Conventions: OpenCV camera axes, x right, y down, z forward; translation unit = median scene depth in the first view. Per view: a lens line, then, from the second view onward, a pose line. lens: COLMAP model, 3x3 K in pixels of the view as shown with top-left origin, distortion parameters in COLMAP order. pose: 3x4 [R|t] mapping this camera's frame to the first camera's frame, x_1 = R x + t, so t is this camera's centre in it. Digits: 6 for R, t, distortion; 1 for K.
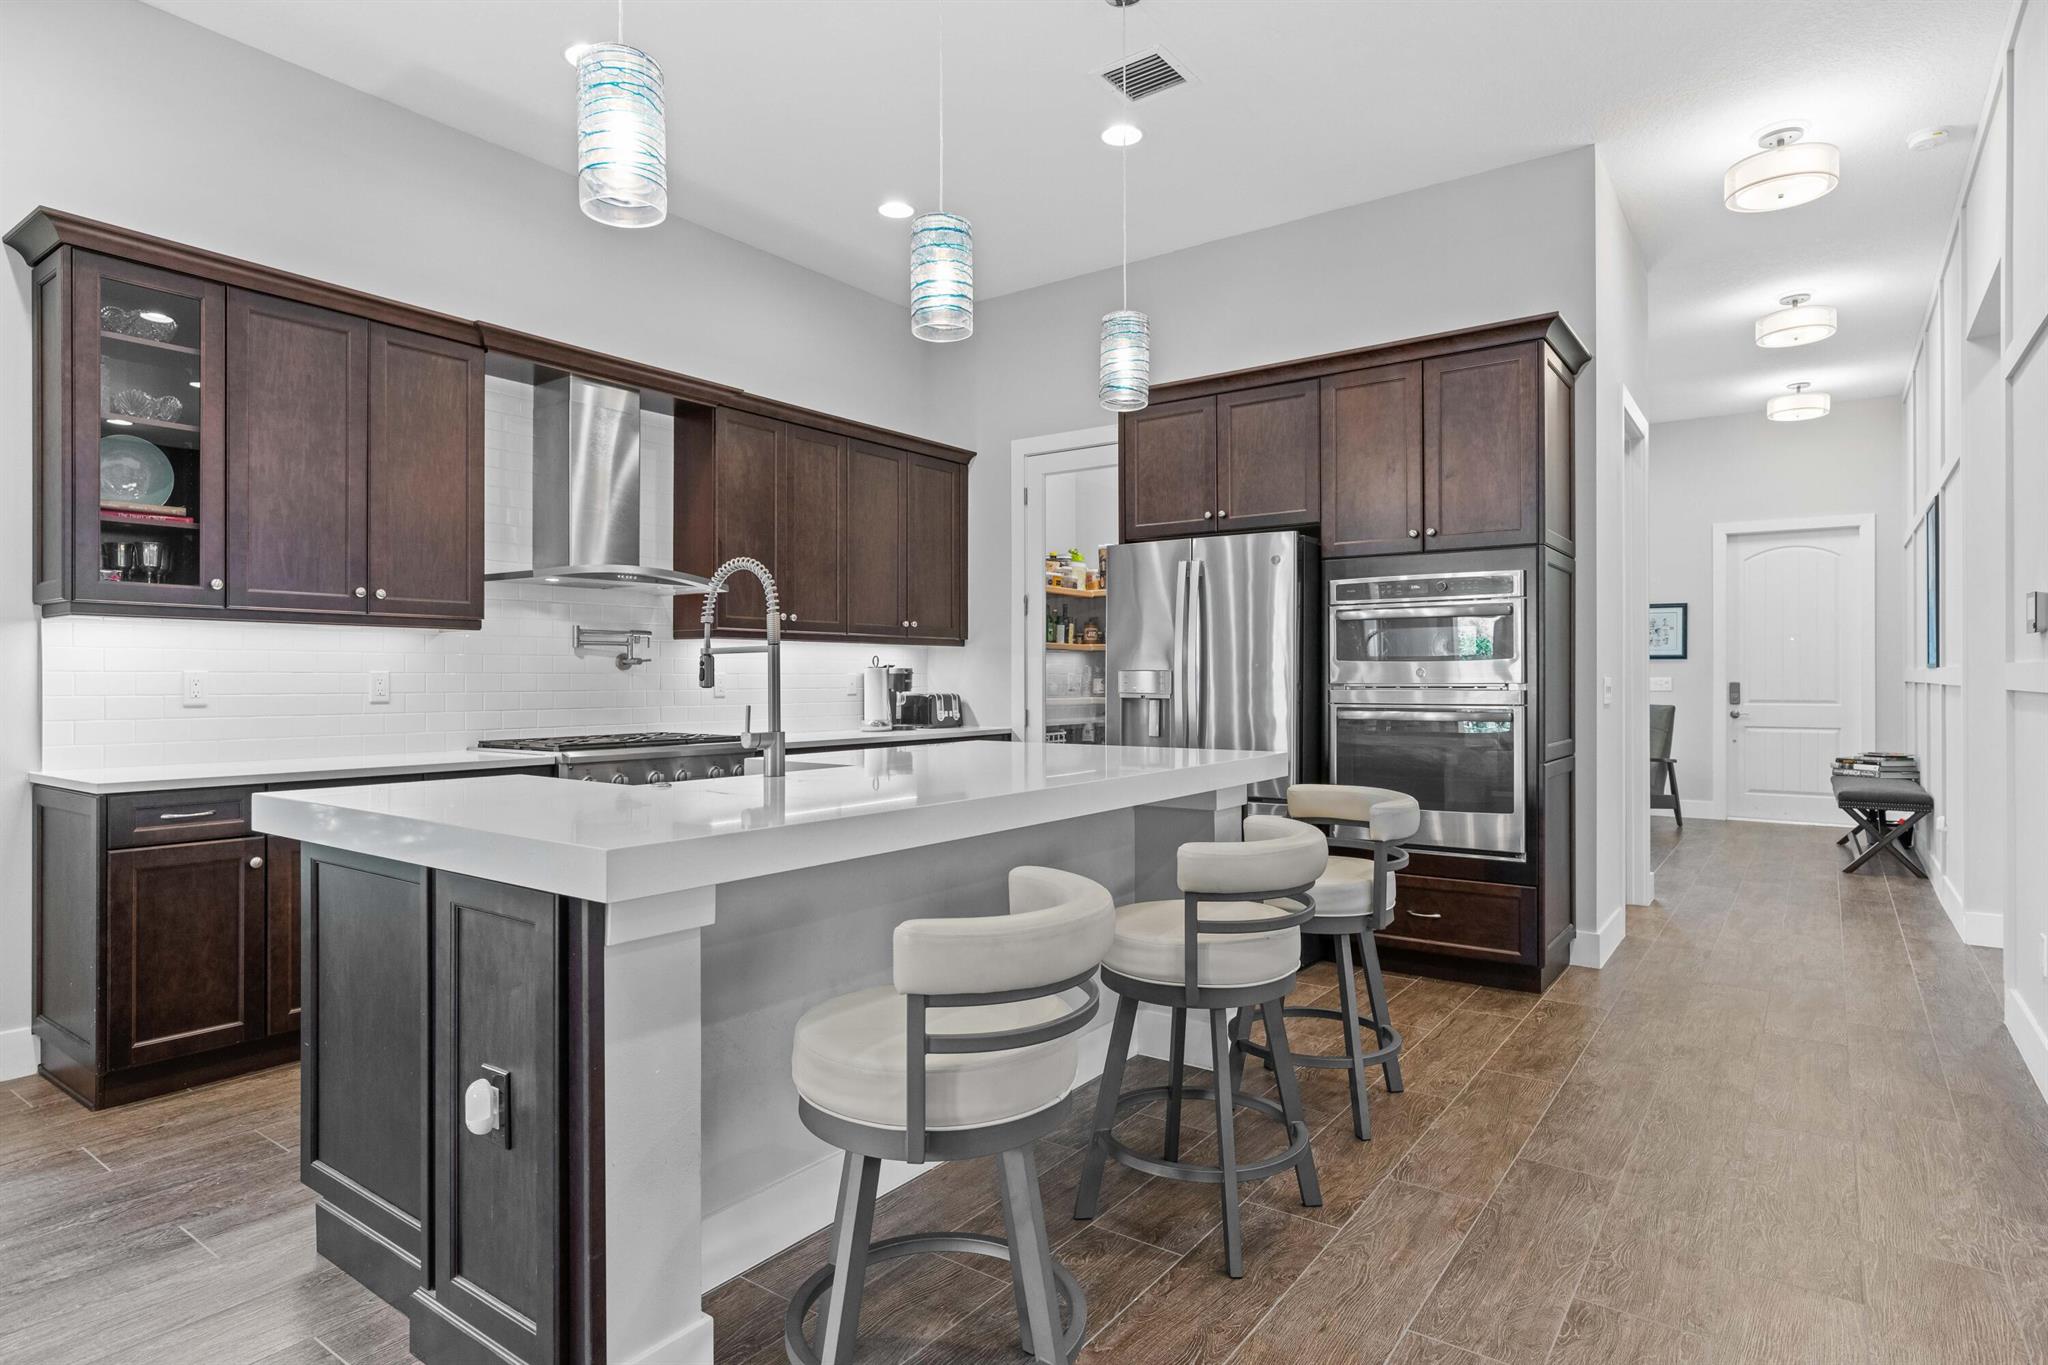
lens RADIAL K [[1098.0, 0, 988.0], [0, 1098.0, 680.9], [0, 0, 1]] dist [-0.003691, -0.000215]
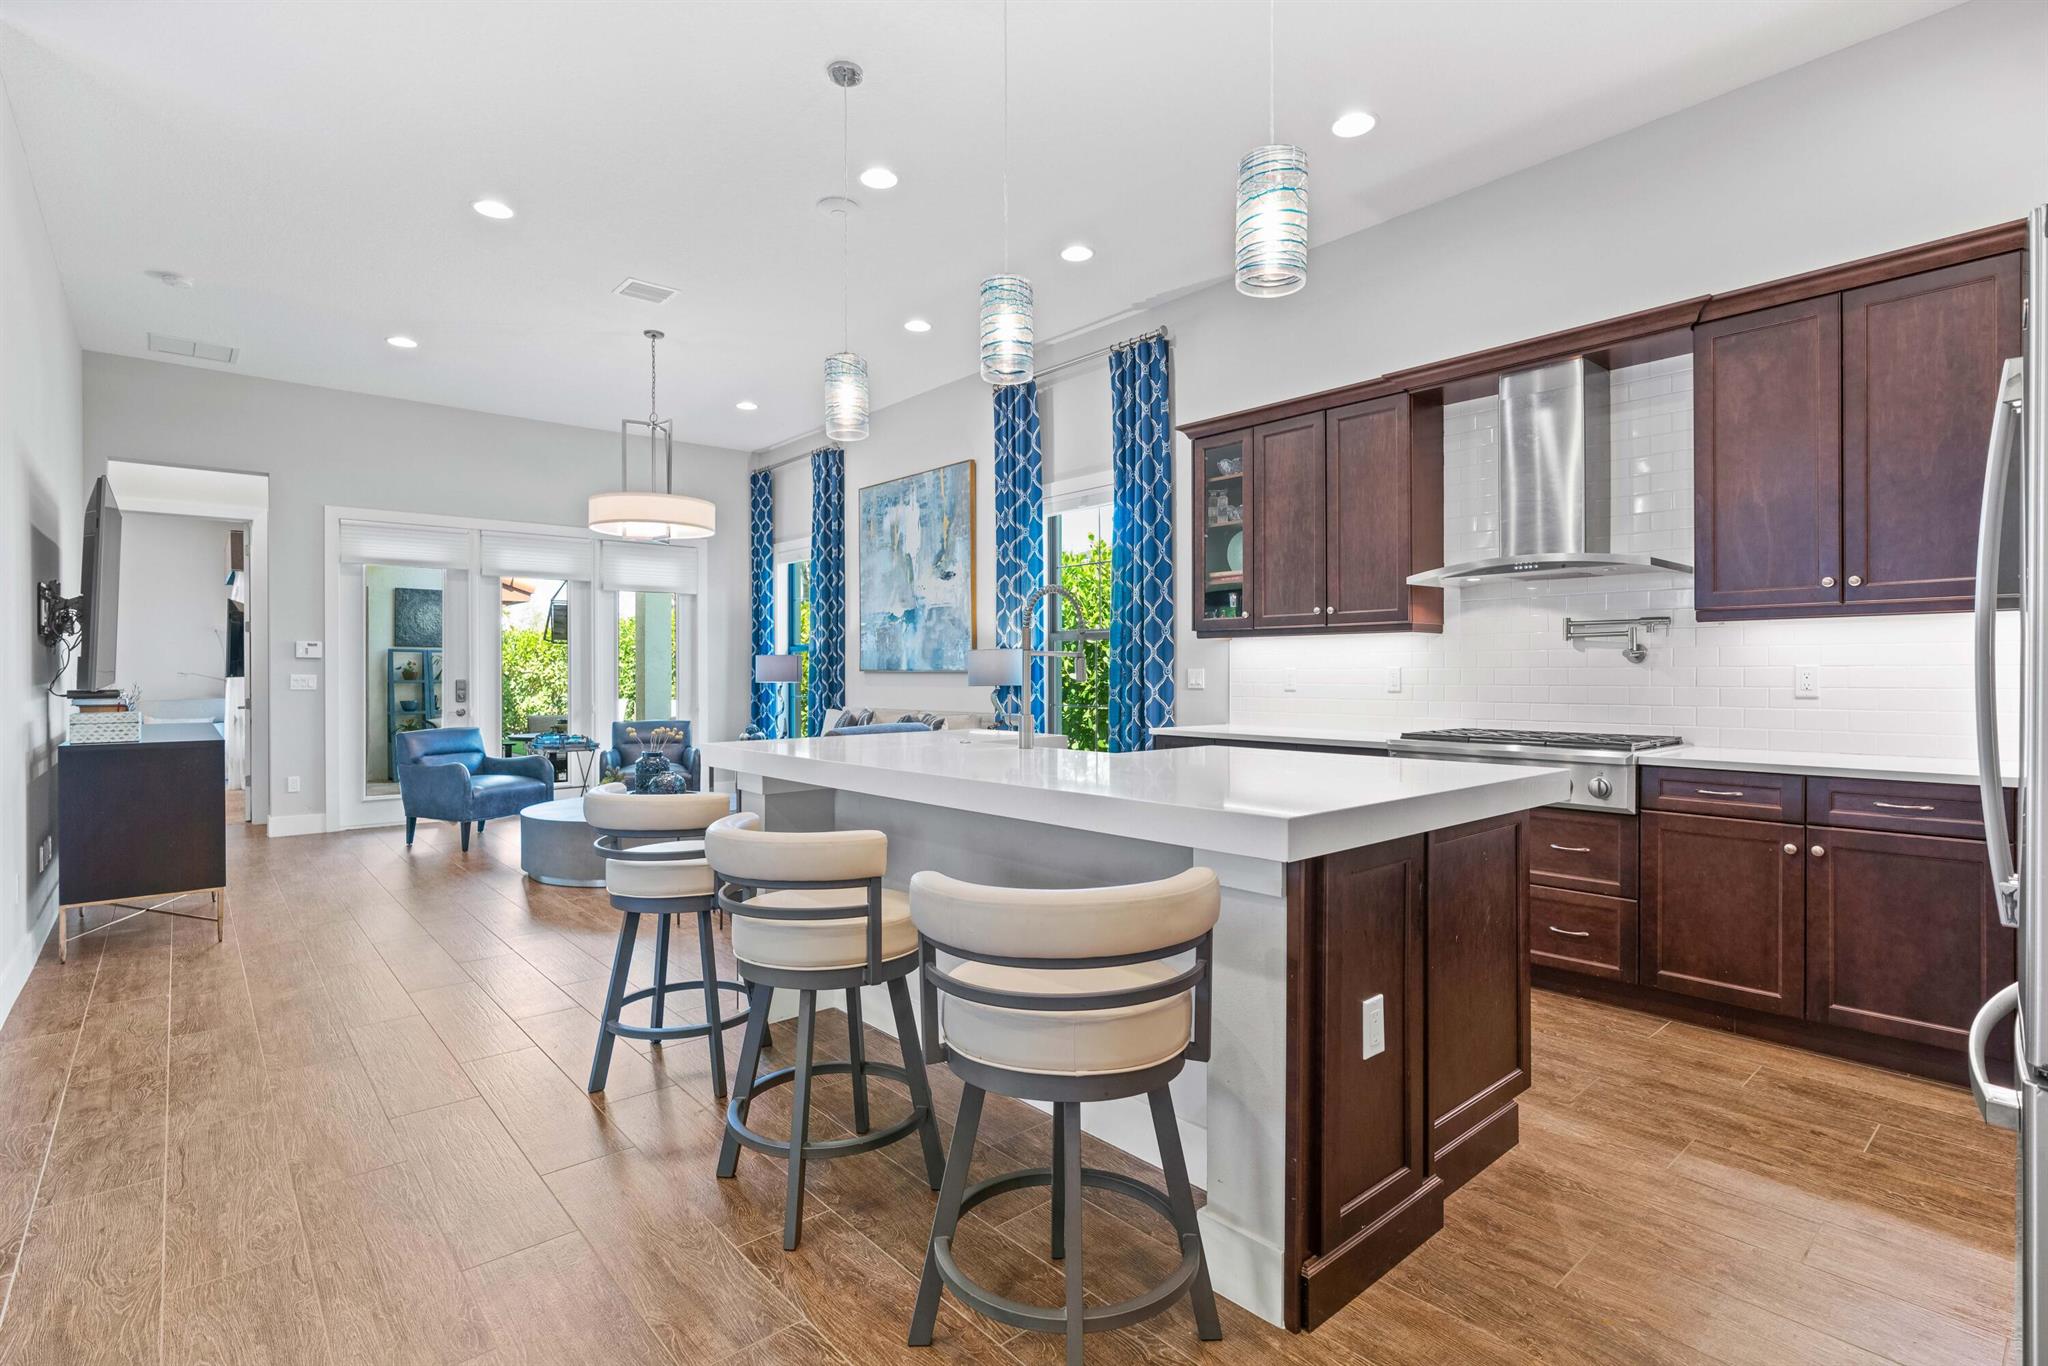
lens RADIAL K [[925.5, 0, 1037.3], [0, 925.5, 675.9], [0, 0, 1]] dist [-0.003145, -0.000116]
pose [[-0.171291, 0.004202, -0.985211, 0.533690], [-0.000436, 0.999990, 0.004341, -0.003090], [0.985220, 0.001173, -0.171288, 0.711603]]
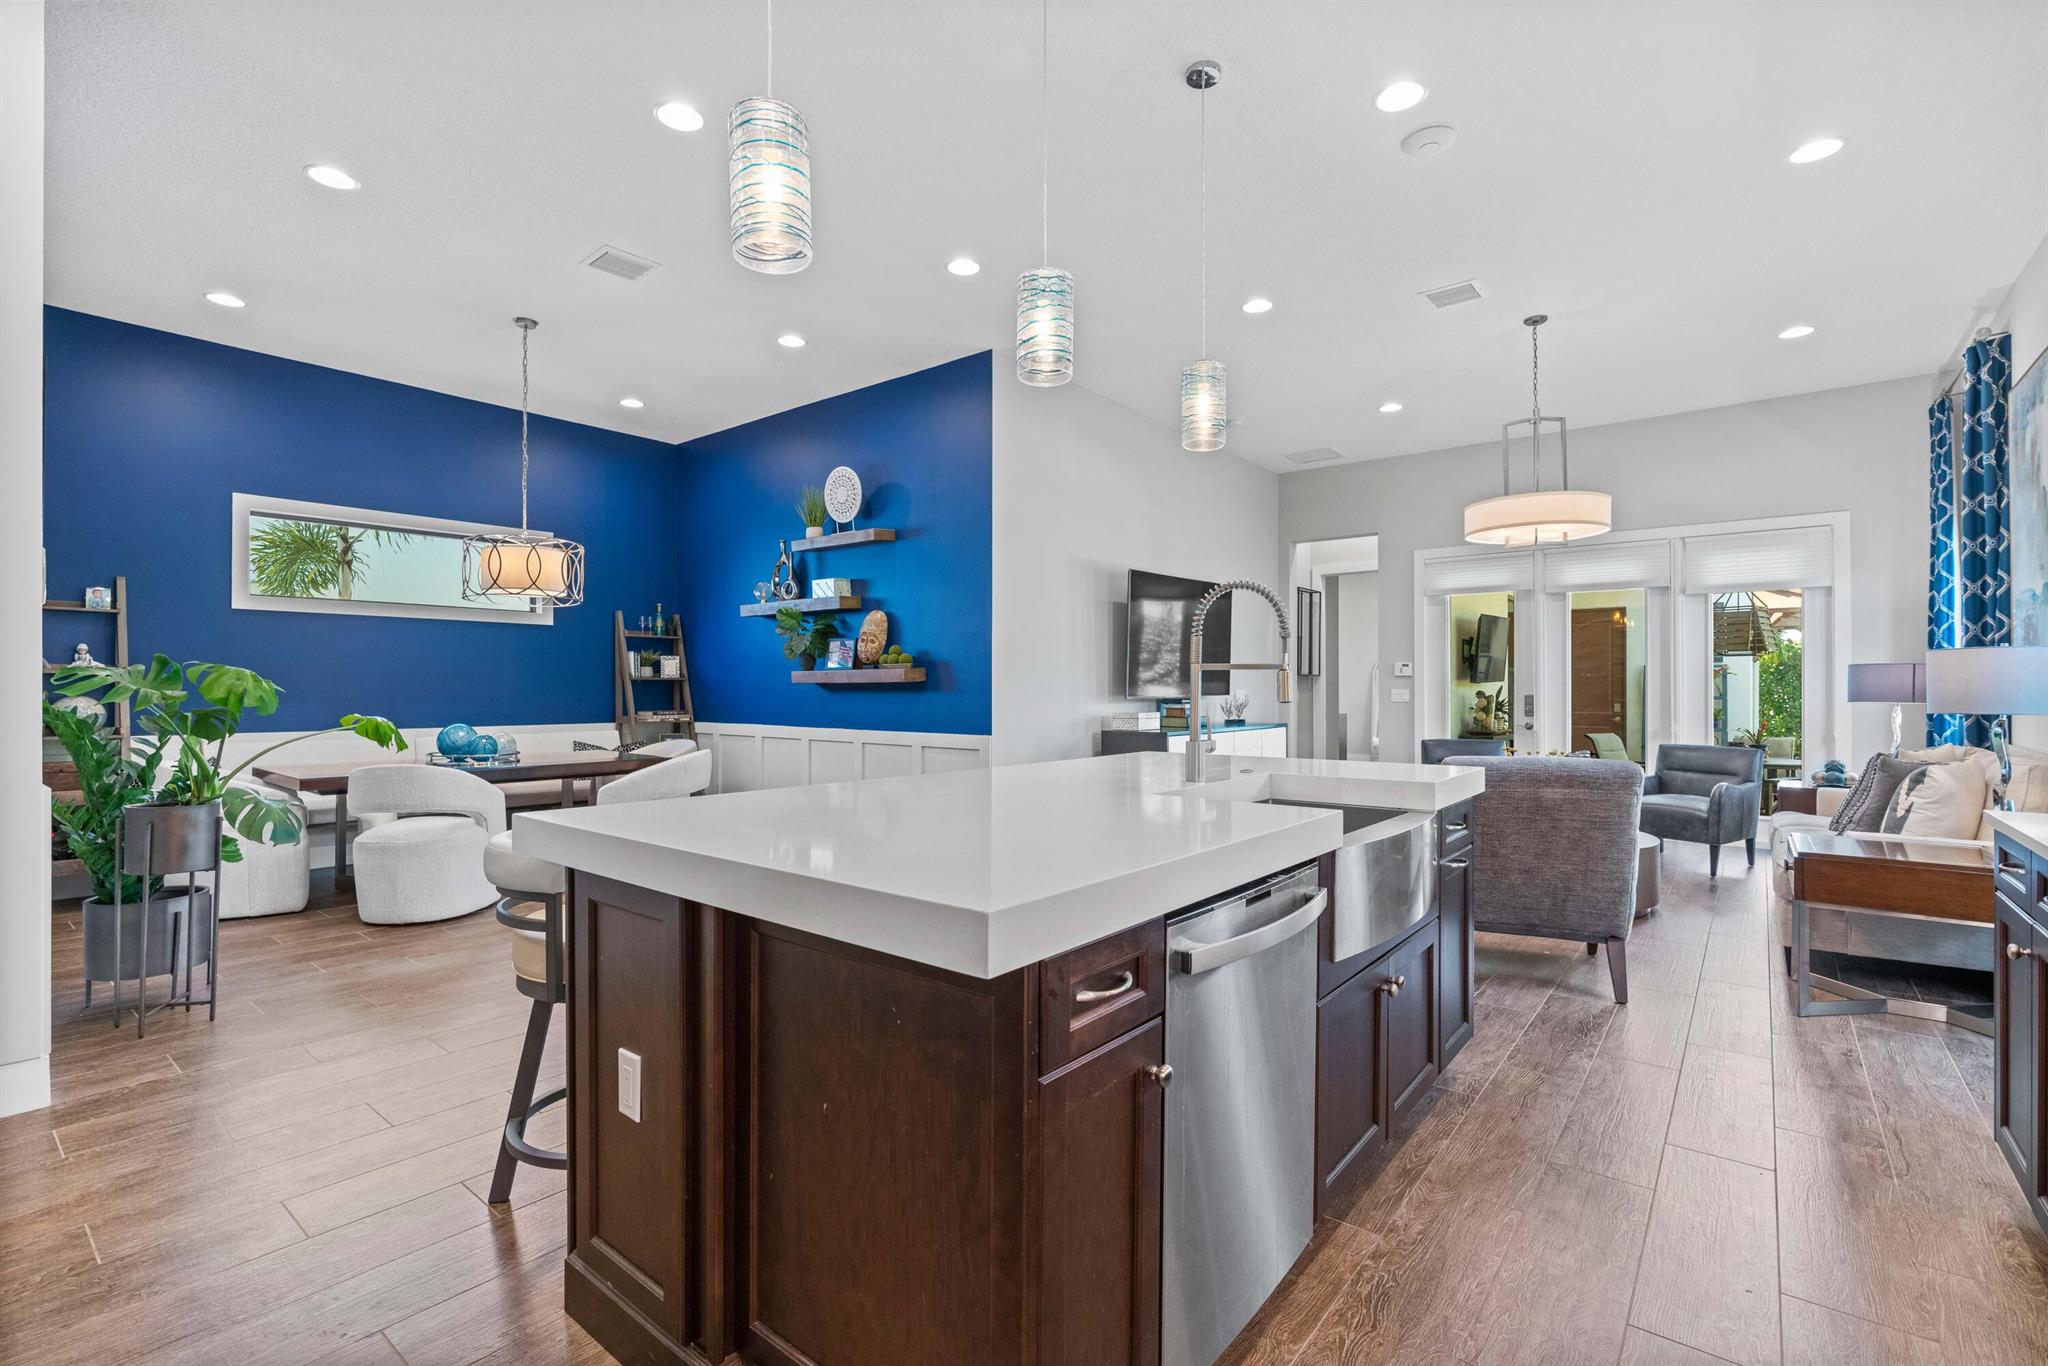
lens RADIAL K [[925.5, 0, 1026.1], [0, 925.5, 689.7], [0, 0, 1]] dist [-0.003145, -0.000116]
pose [[-0.999982, -0.000345, 0.005913, -0.005198], [-0.000301, 0.999972, 0.007470, -0.011790], [-0.005915, 0.007469, -0.999955, 1.146238]]
